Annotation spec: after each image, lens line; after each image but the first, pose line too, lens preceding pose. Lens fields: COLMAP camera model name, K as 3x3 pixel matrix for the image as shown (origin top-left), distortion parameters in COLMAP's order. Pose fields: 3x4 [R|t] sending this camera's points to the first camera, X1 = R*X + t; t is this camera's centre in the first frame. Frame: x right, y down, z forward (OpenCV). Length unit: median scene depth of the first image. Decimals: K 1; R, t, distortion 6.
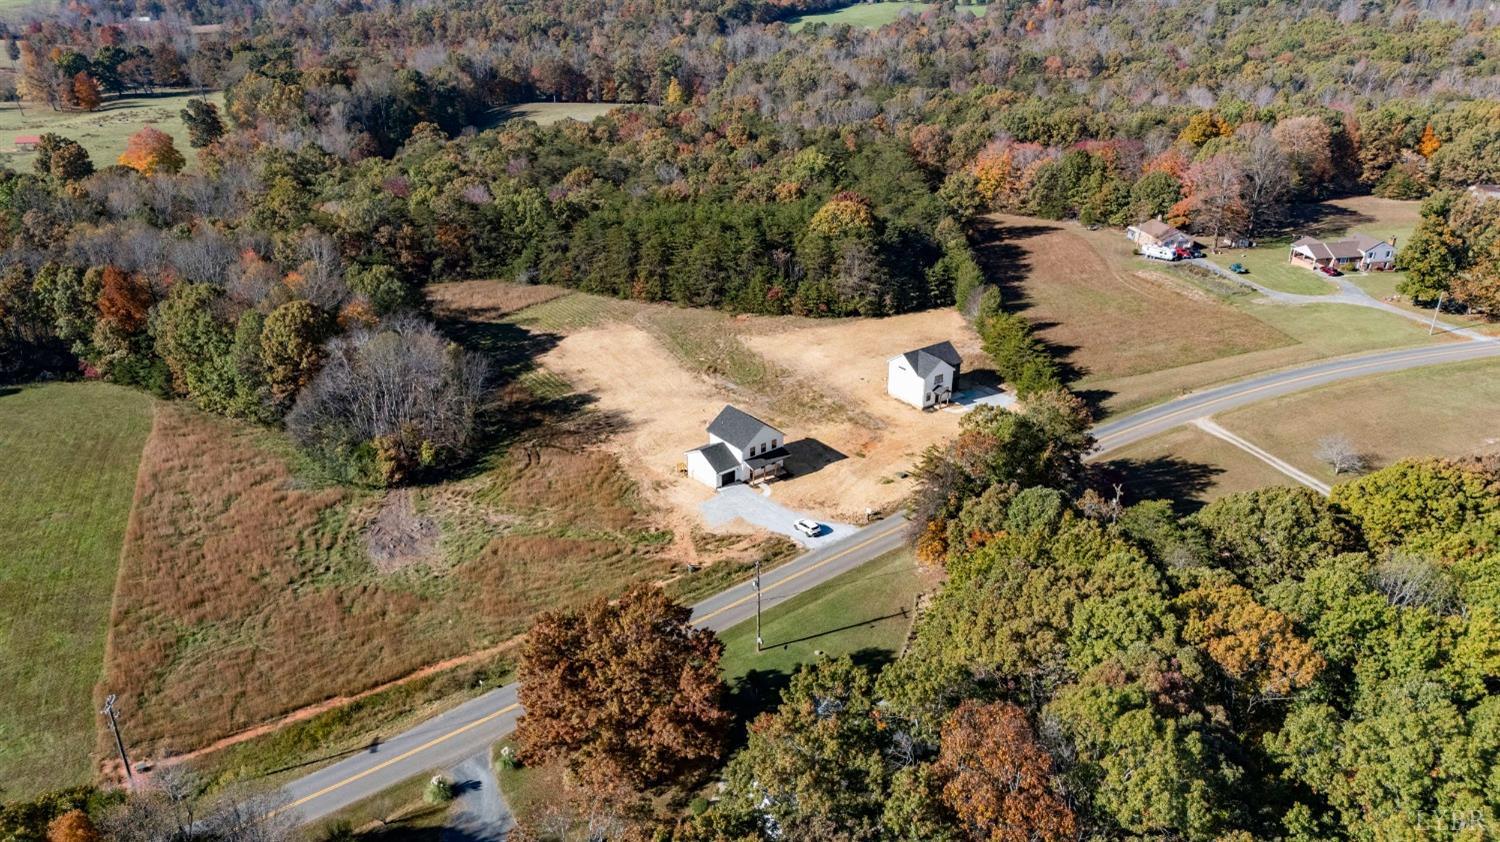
lens RADIAL K [[1079.6, 0, 754.0], [0, 1079.6, 453.0], [0, 0, 1]] dist [0.089006, -0.111835]
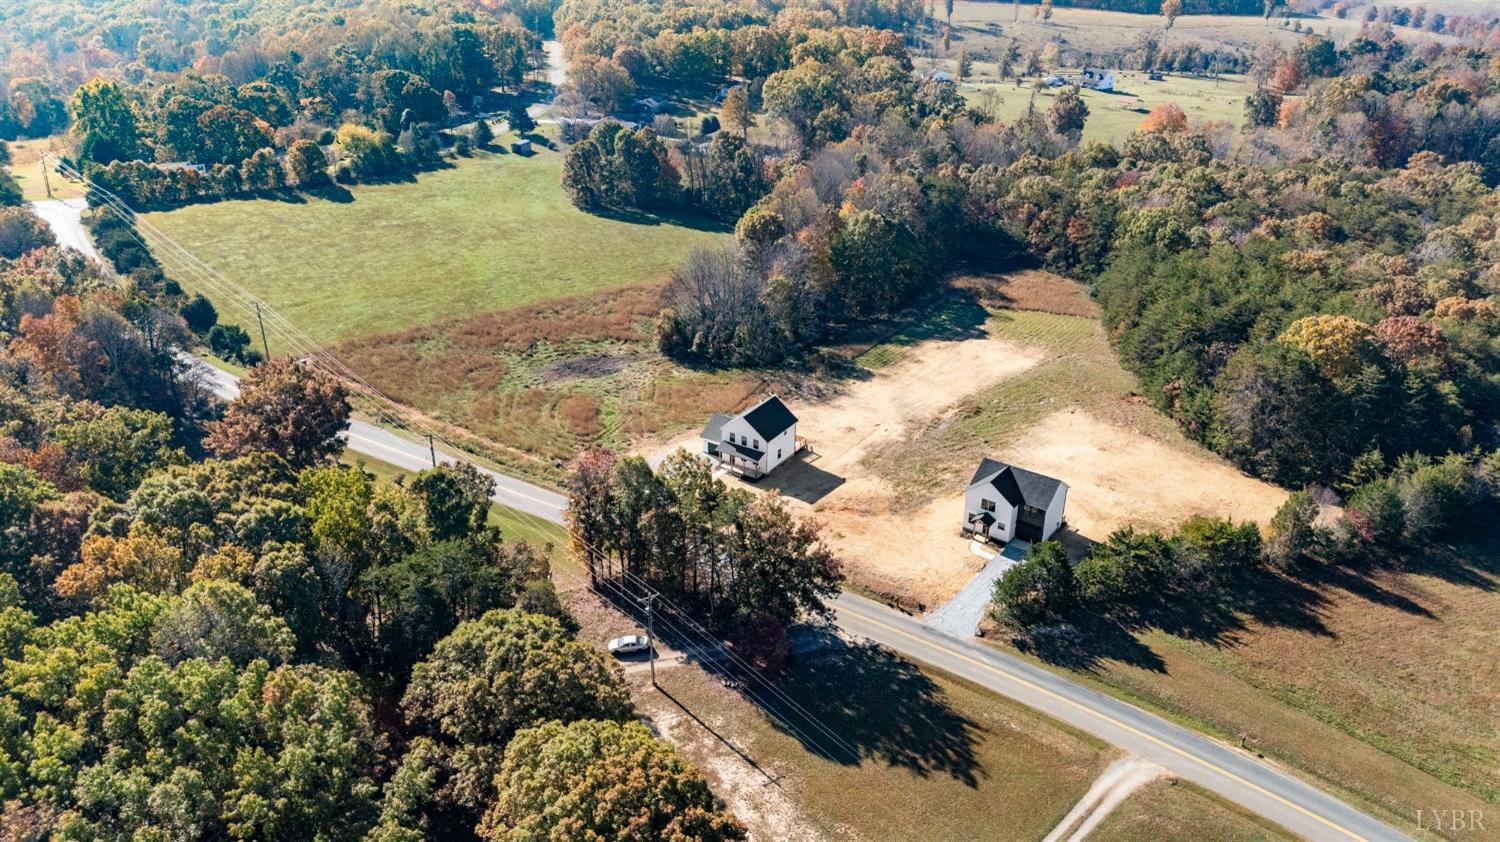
lens RADIAL K [[1112.2, 0, 746.0], [0, 1112.2, 420.7], [0, 0, 1]] dist [0.029855, -0.002024]
pose [[0.316494, 0.407516, -0.856599, 0.633929], [-0.432832, 0.865575, 0.251865, -0.201668], [0.844090, 0.291050, 0.450336, 0.398878]]
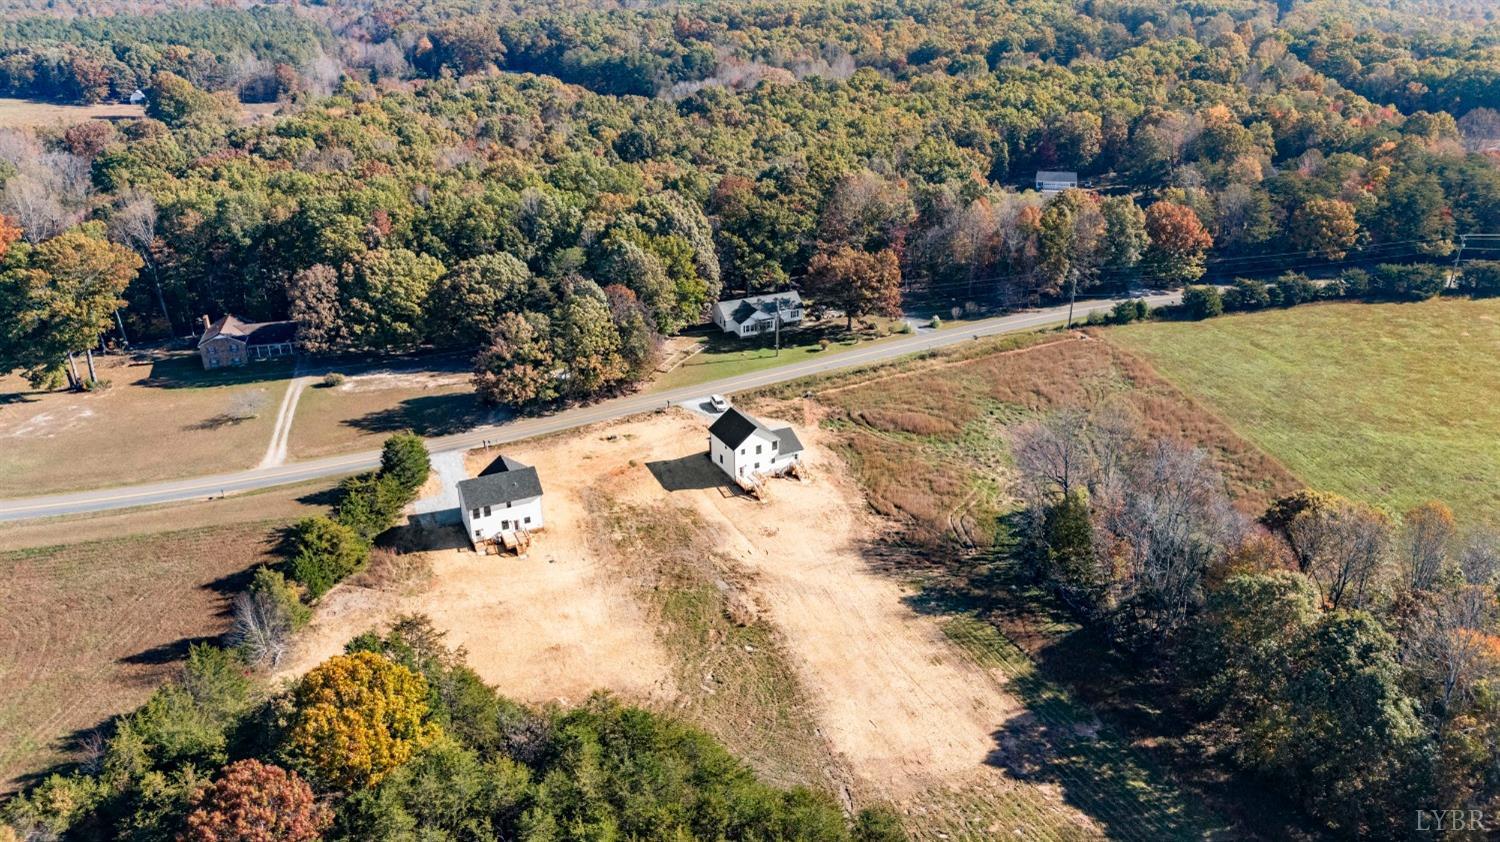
lens RADIAL K [[1112.2, 0, 746.0], [0, 1112.2, 420.7], [0, 0, 1]] dist [0.029855, -0.002024]
pose [[-0.983355, -0.074028, 0.165931, -0.138498], [0.084145, 0.623857, 0.776995, -0.642235], [-0.161036, 0.778025, -0.607244, 1.222085]]
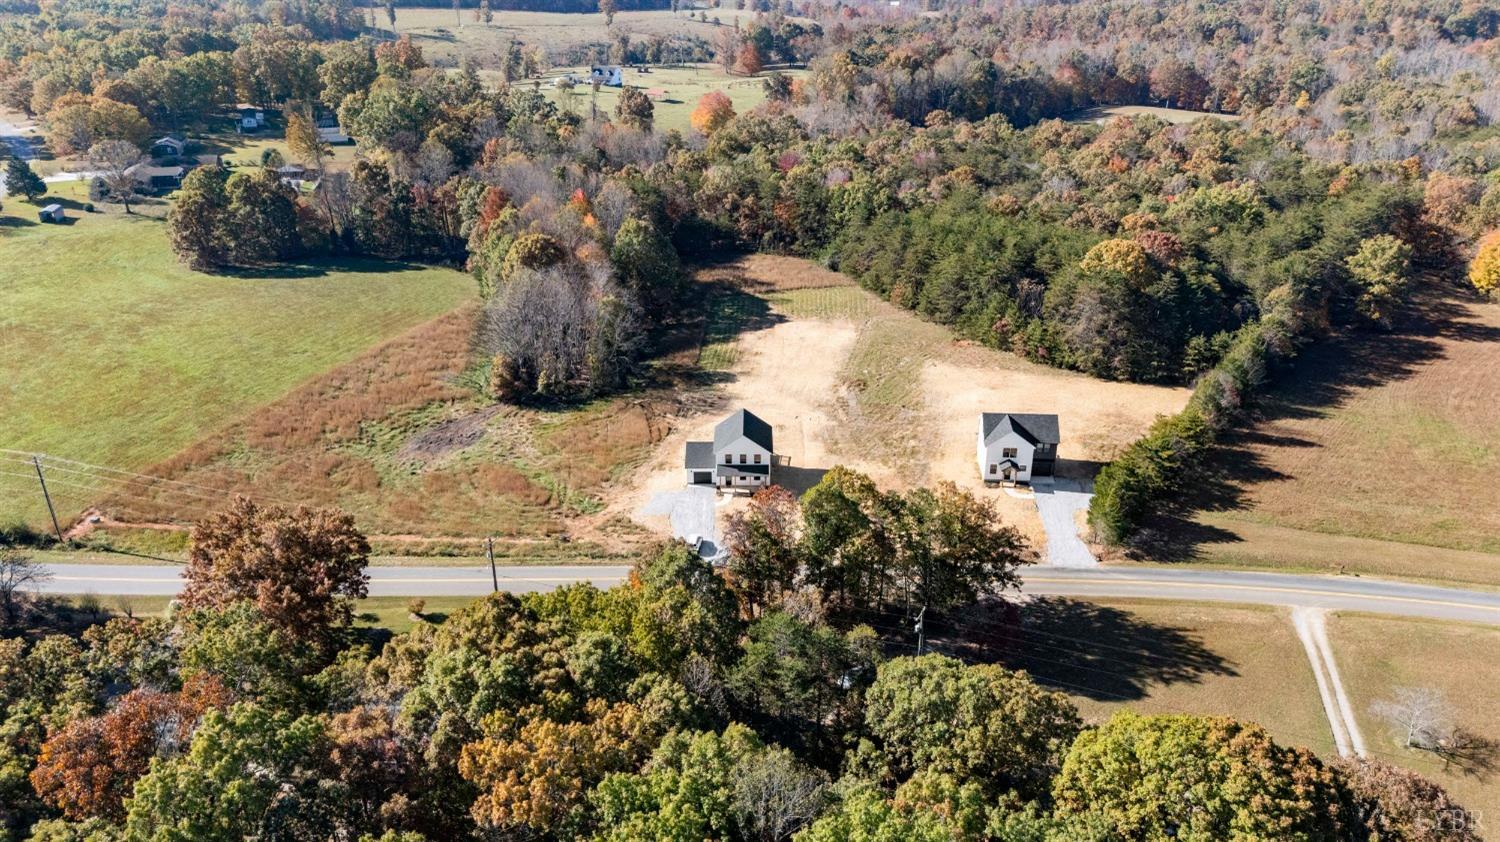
lens RADIAL K [[1079.6, 0, 754.0], [0, 1079.6, 453.0], [0, 0, 1]] dist [0.089006, -0.111835]
pose [[0.775773, 0.284083, -0.563447, 0.407227], [-0.282192, 0.954850, 0.092891, -0.074567], [0.564397, 0.086938, 0.820913, 0.160439]]
